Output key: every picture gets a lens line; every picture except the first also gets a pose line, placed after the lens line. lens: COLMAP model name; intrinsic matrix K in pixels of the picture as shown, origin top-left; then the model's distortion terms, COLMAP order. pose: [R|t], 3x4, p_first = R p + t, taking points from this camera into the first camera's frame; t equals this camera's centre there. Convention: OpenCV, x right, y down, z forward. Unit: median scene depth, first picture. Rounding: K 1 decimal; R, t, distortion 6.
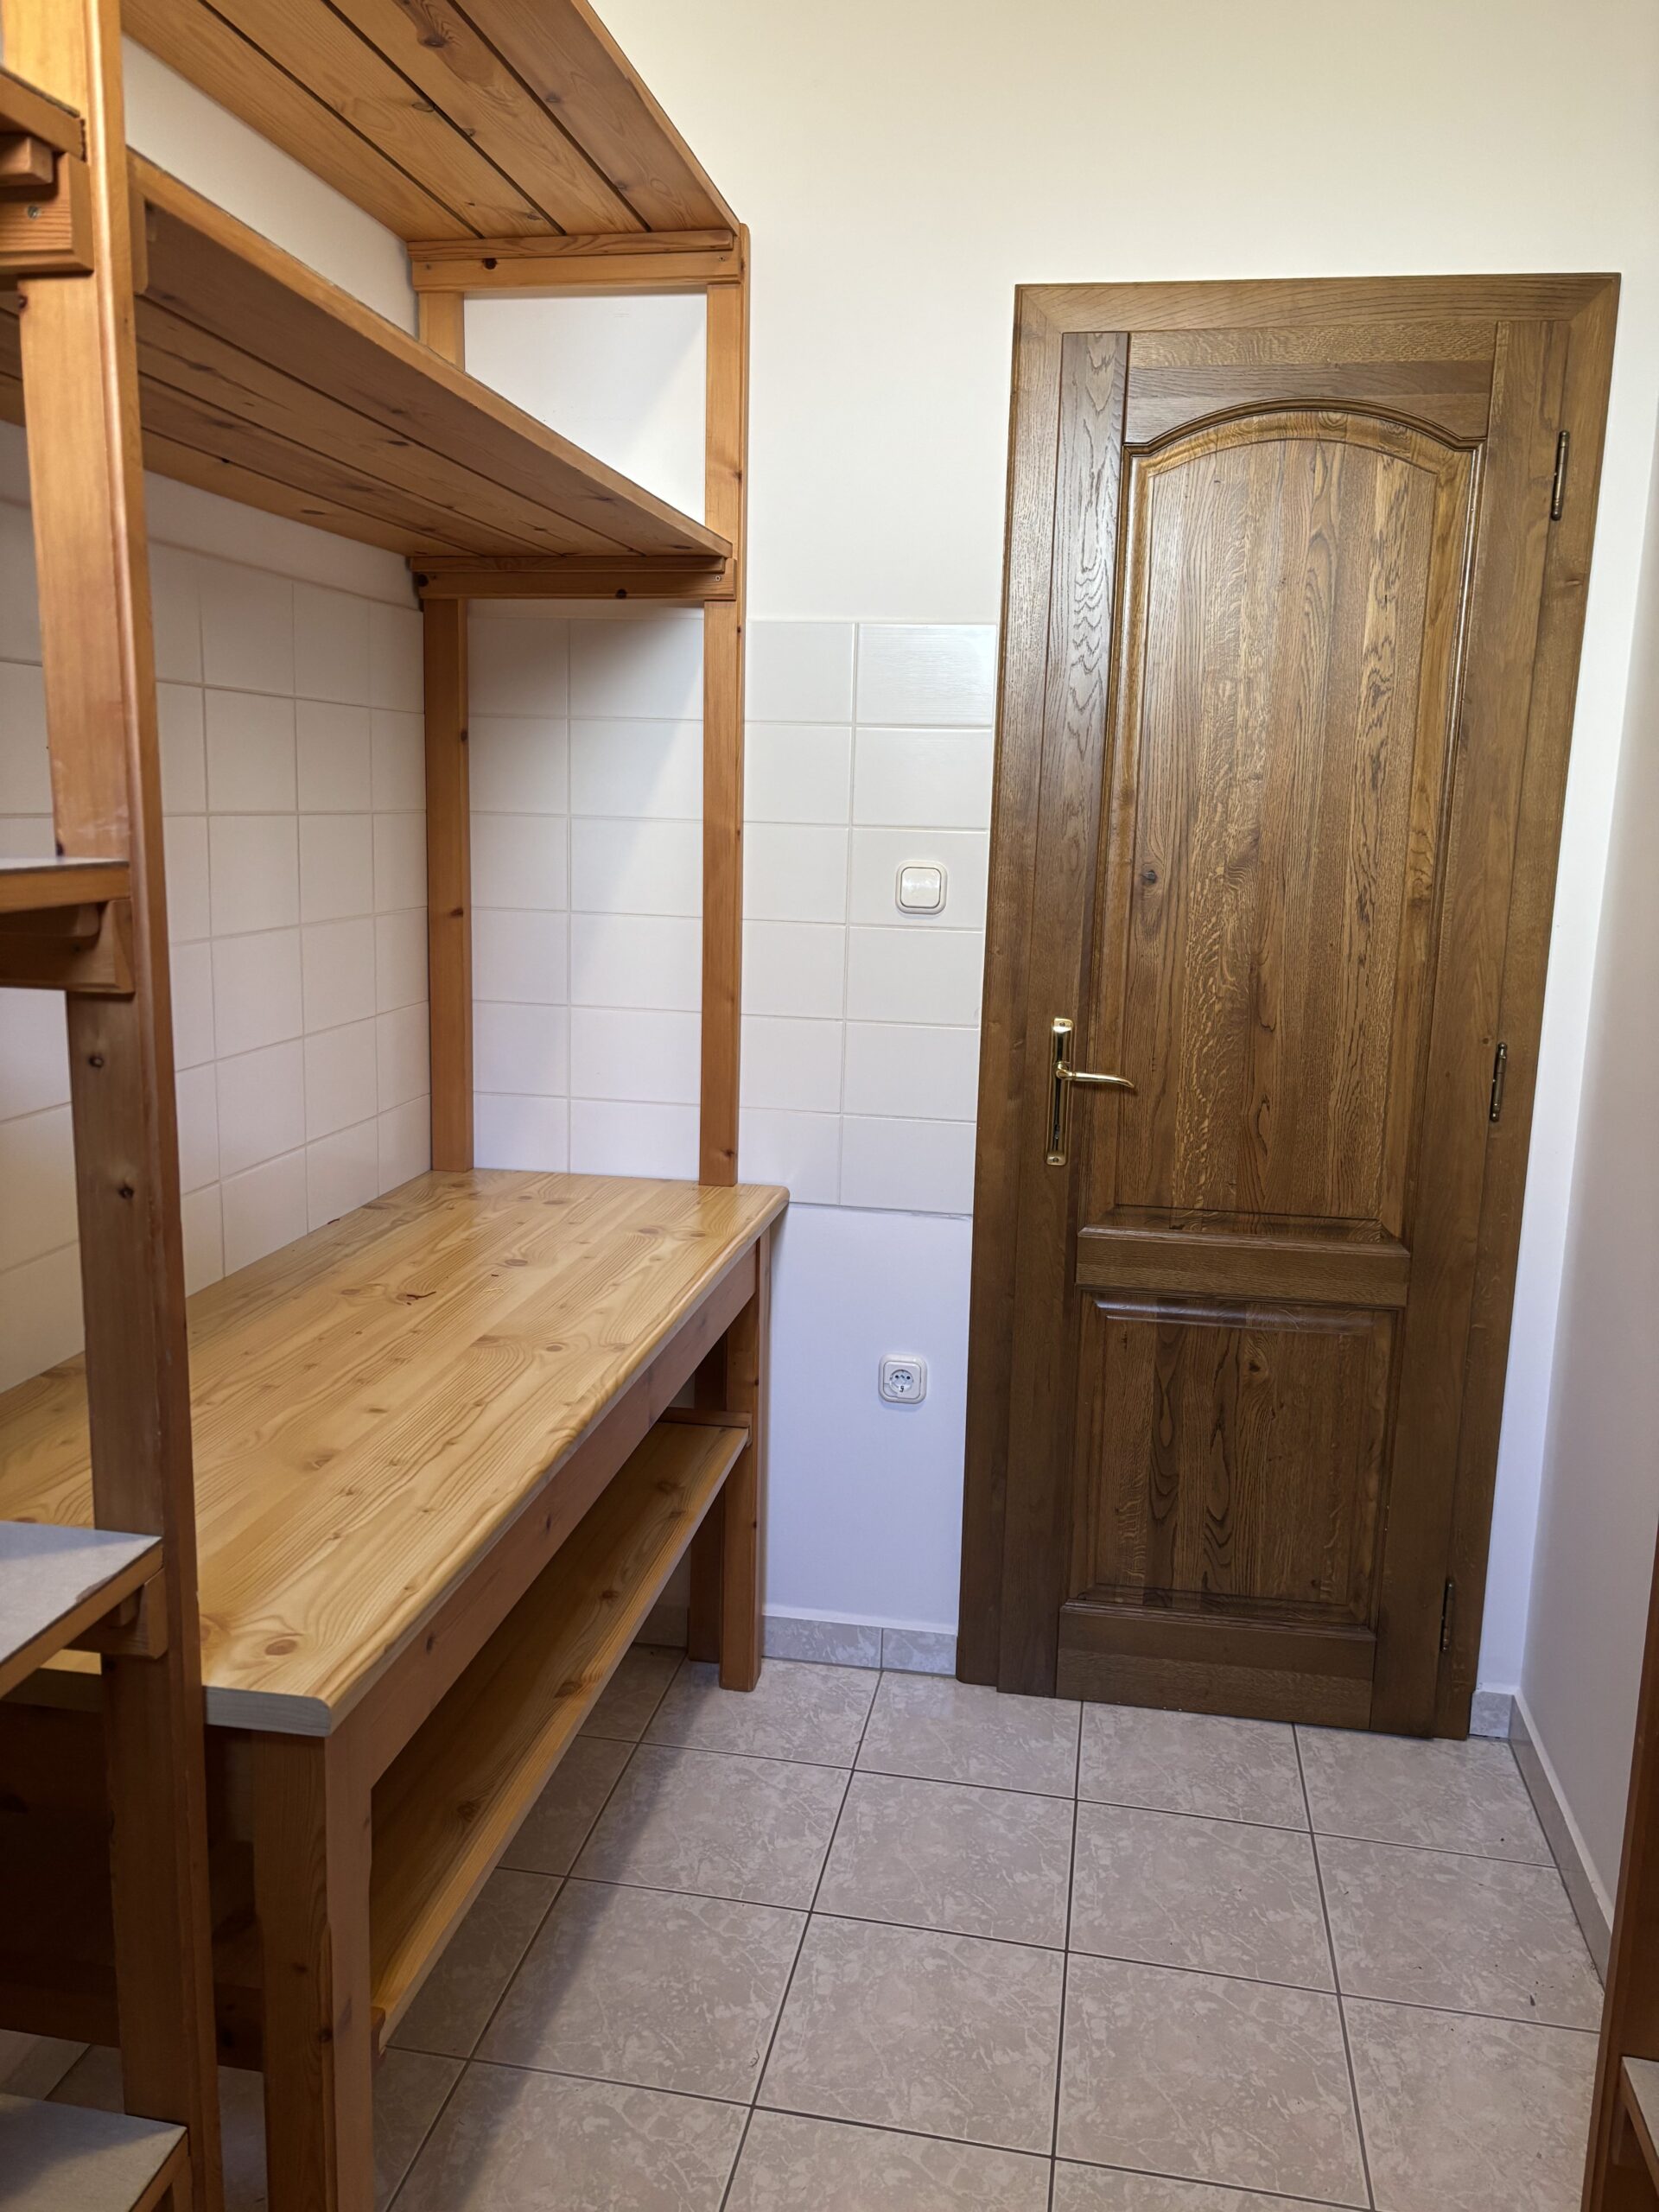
lens RADIAL K [[1679.1, 0, 825.5], [0, 1679.1, 1105.6], [0, 0, 1]] dist [0.048399, -0.053476]
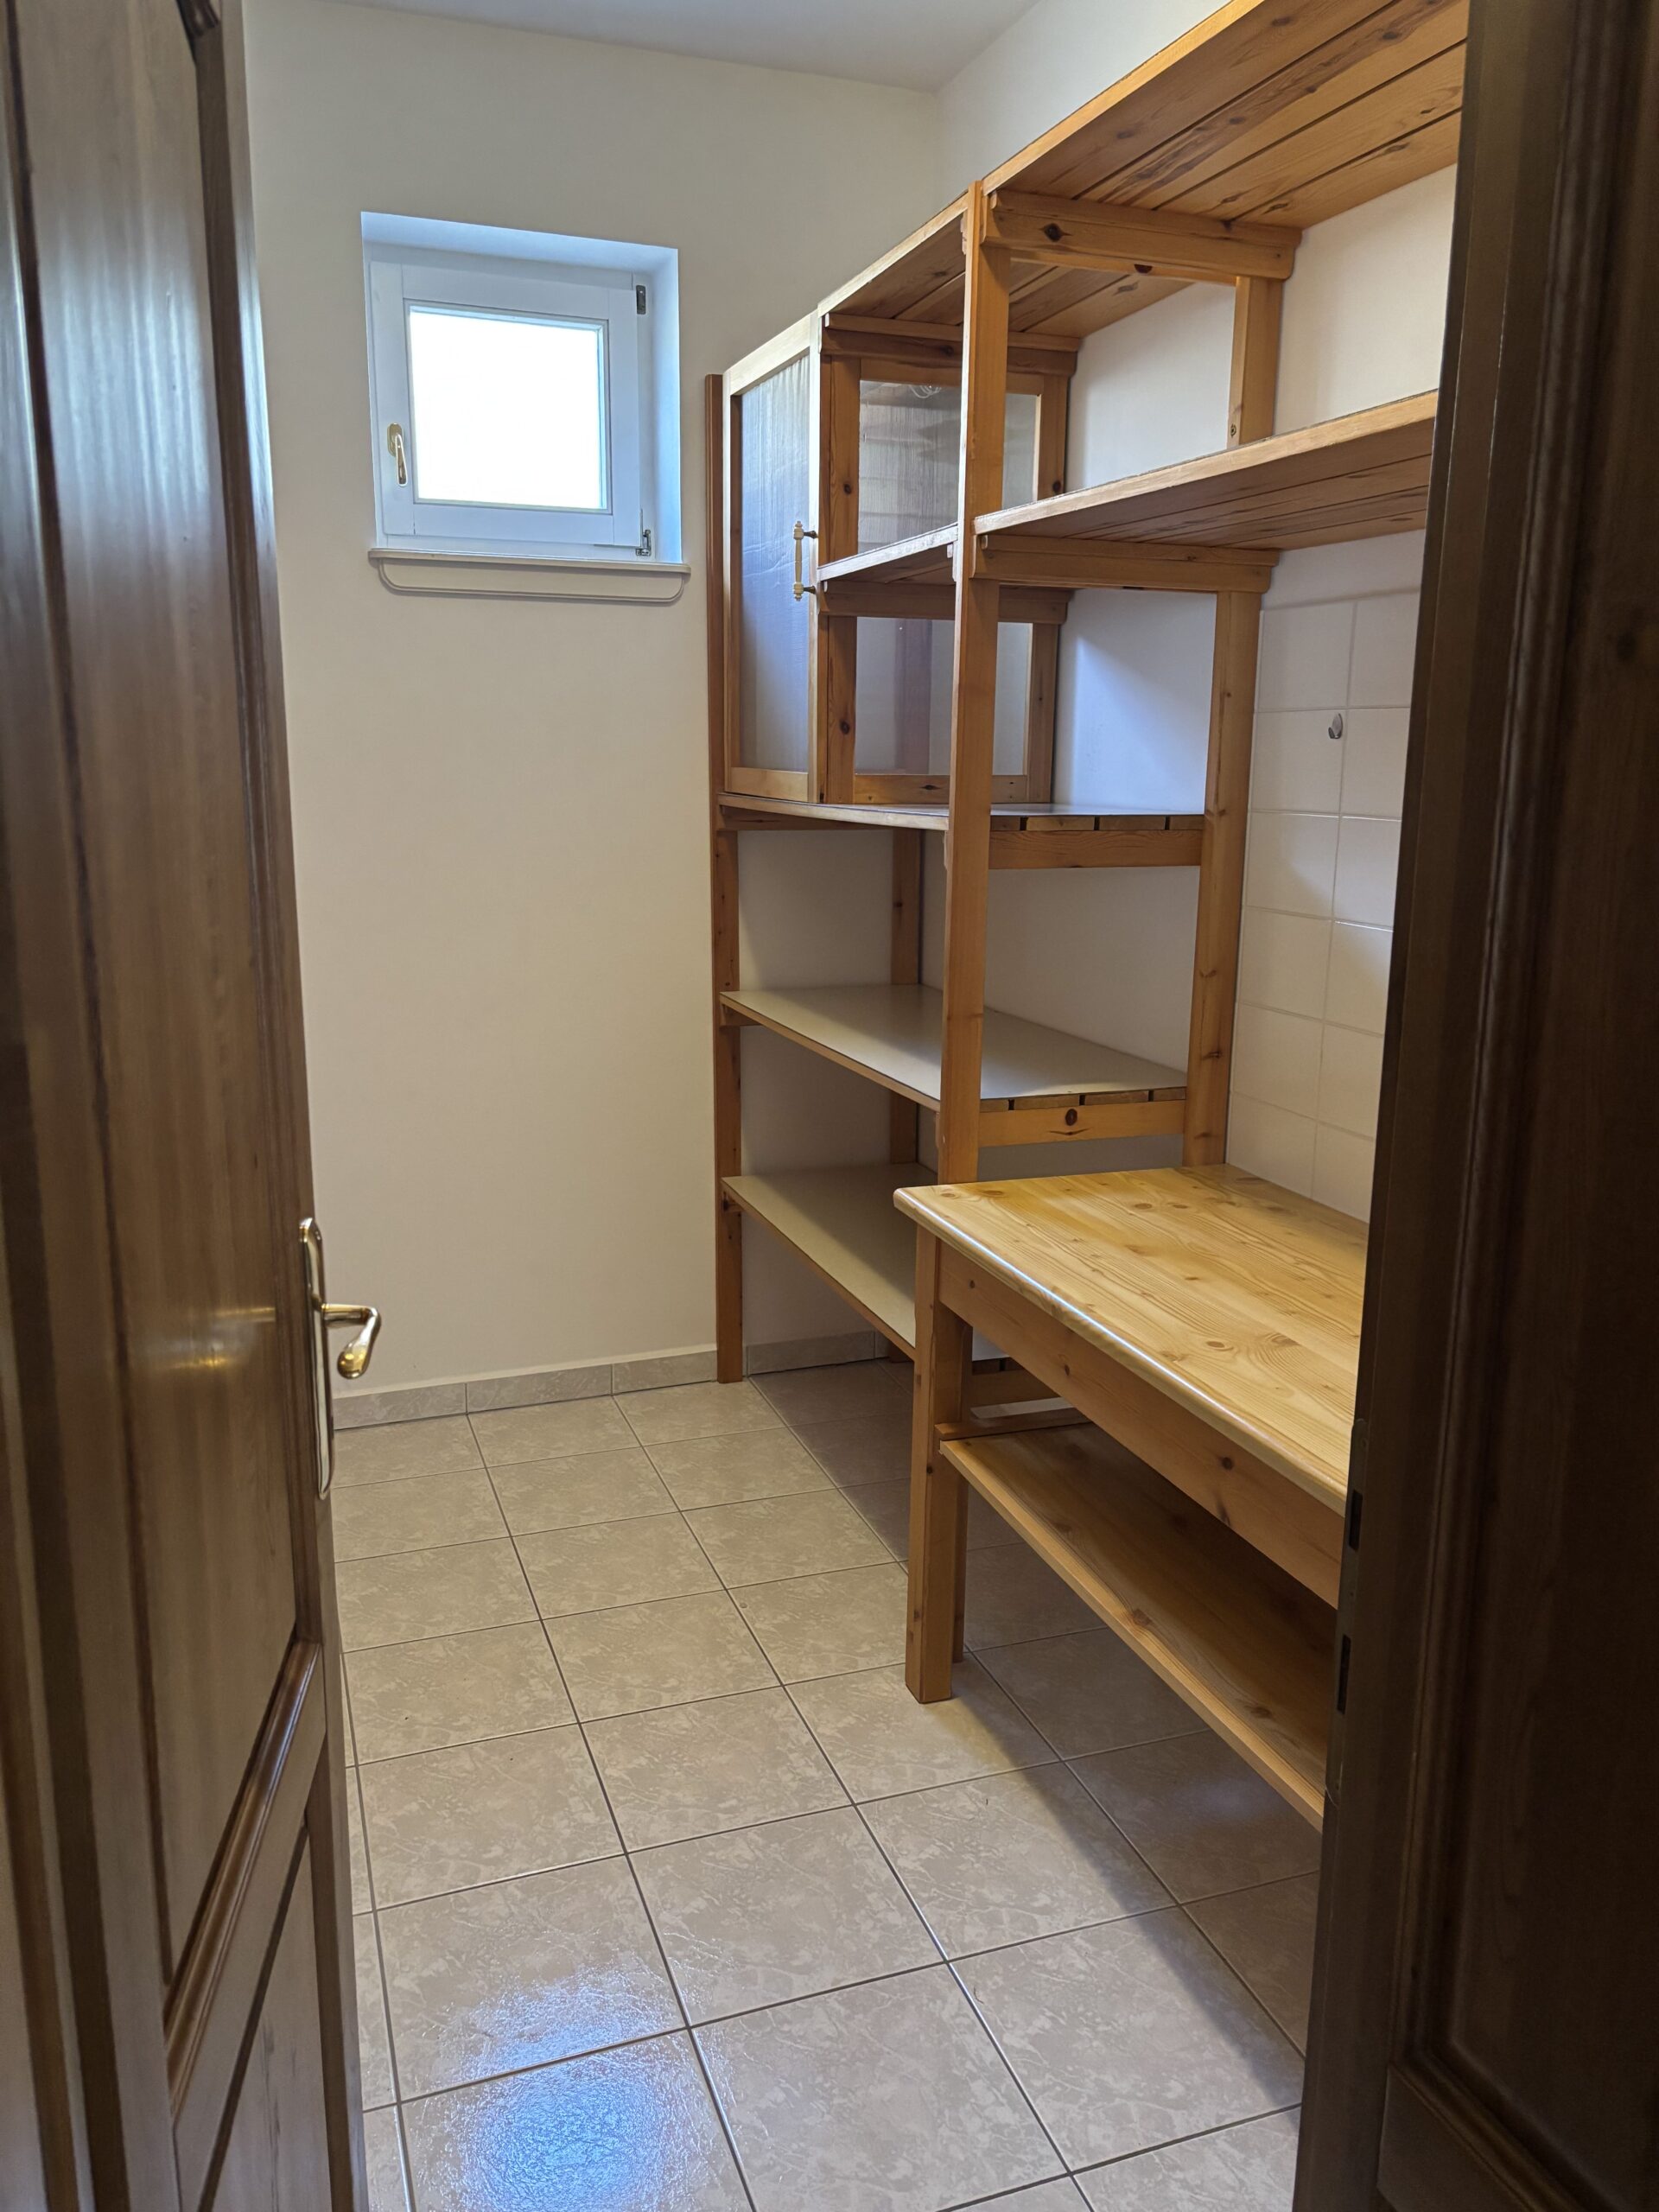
lens RADIAL K [[1679.1, 0, 828.8], [0, 1679.1, 1108.0], [0, 0, 1]] dist [0.048399, -0.053476]
pose [[-0.867642, 0.068881, -0.492394, 0.581730], [-0.122628, 0.930113, 0.346196, -0.341271], [0.481829, 0.360755, -0.798559, 1.788521]]
